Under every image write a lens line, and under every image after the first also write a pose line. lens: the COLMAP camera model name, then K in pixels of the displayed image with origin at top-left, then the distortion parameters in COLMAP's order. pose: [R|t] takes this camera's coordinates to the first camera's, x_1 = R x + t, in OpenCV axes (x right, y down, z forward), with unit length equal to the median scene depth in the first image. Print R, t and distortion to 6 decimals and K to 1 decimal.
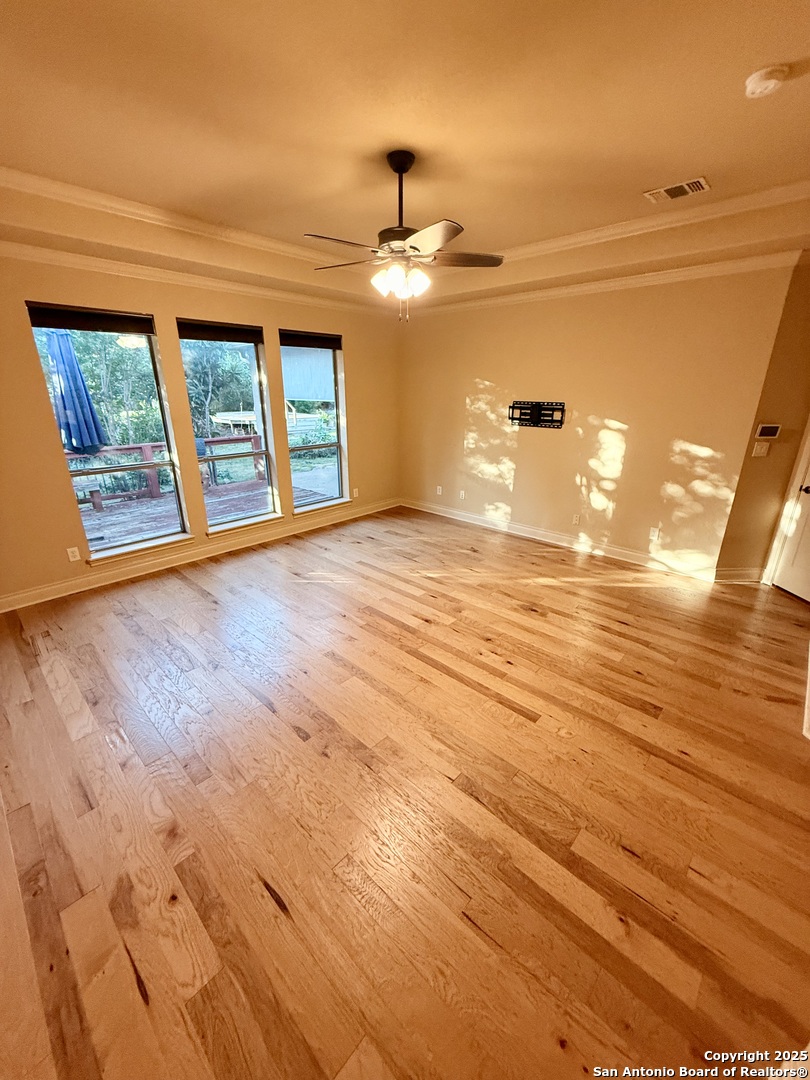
lens RADIAL K [[429.2, 0, 403.8], [0, 429.2, 539.2], [0, 0, 1]] dist [-0.001303, 0.000621]
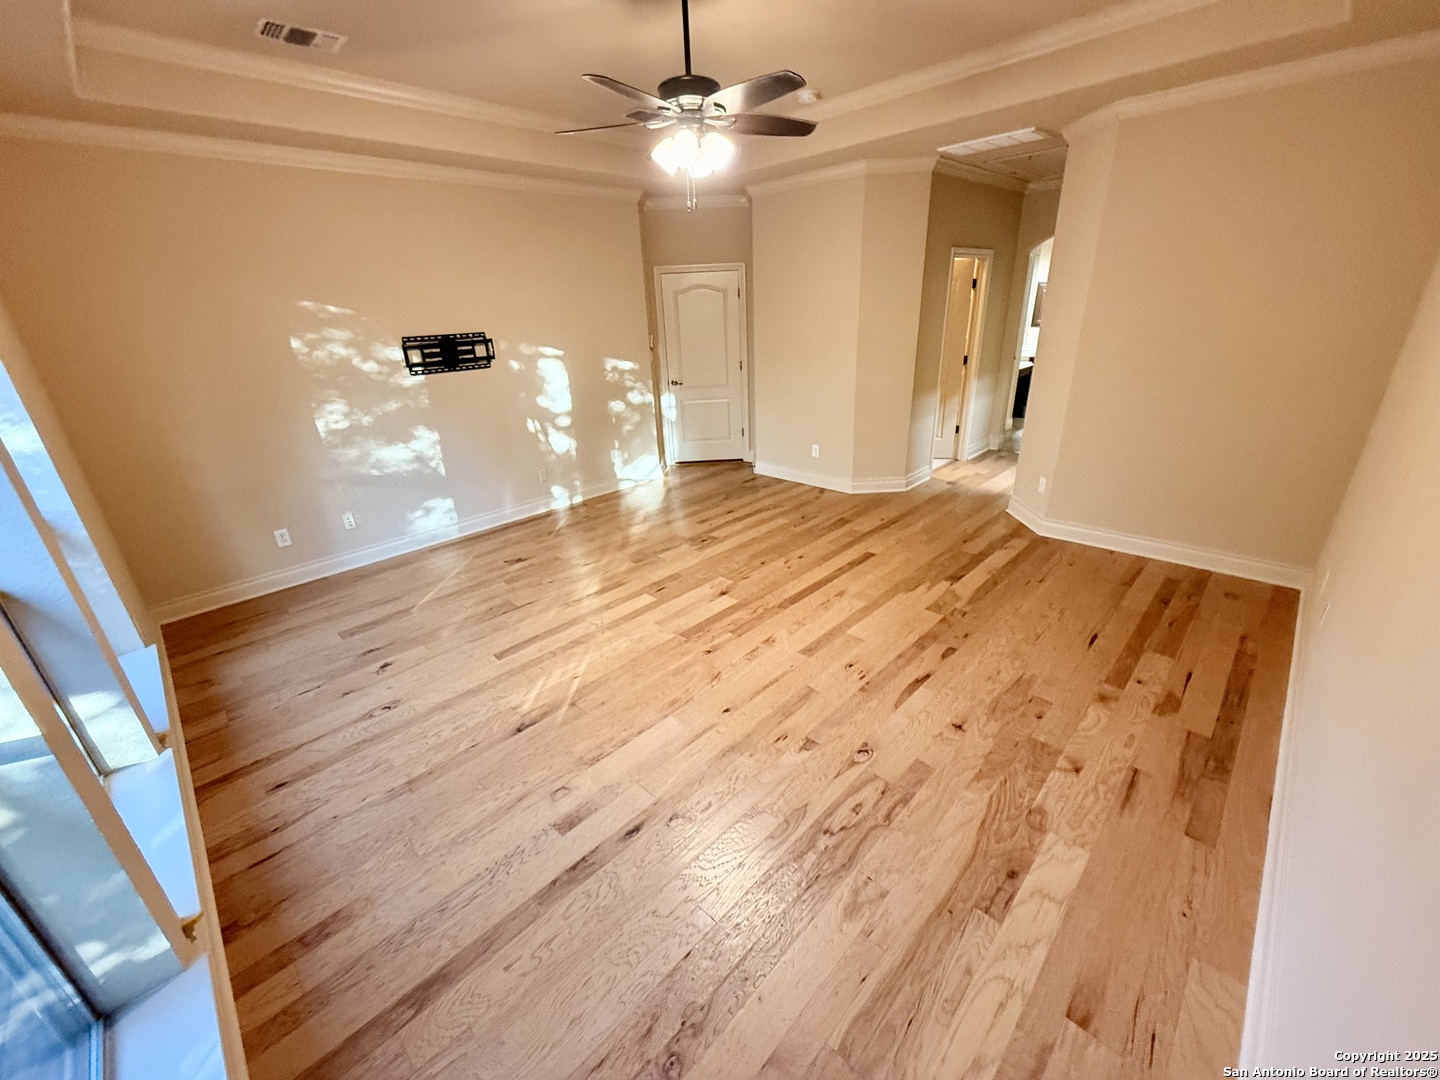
lens RADIAL K [[572.3, 0, 723.5], [0, 572.3, 537.7], [0, 0, 1]] dist [-0.001303, 0.000621]
pose [[0.020593, -0.384388, 0.922942, -0.733818], [0.370318, 0.860411, 0.350083, -0.226736], [-0.928677, 0.334572, 0.160065, 0.641975]]
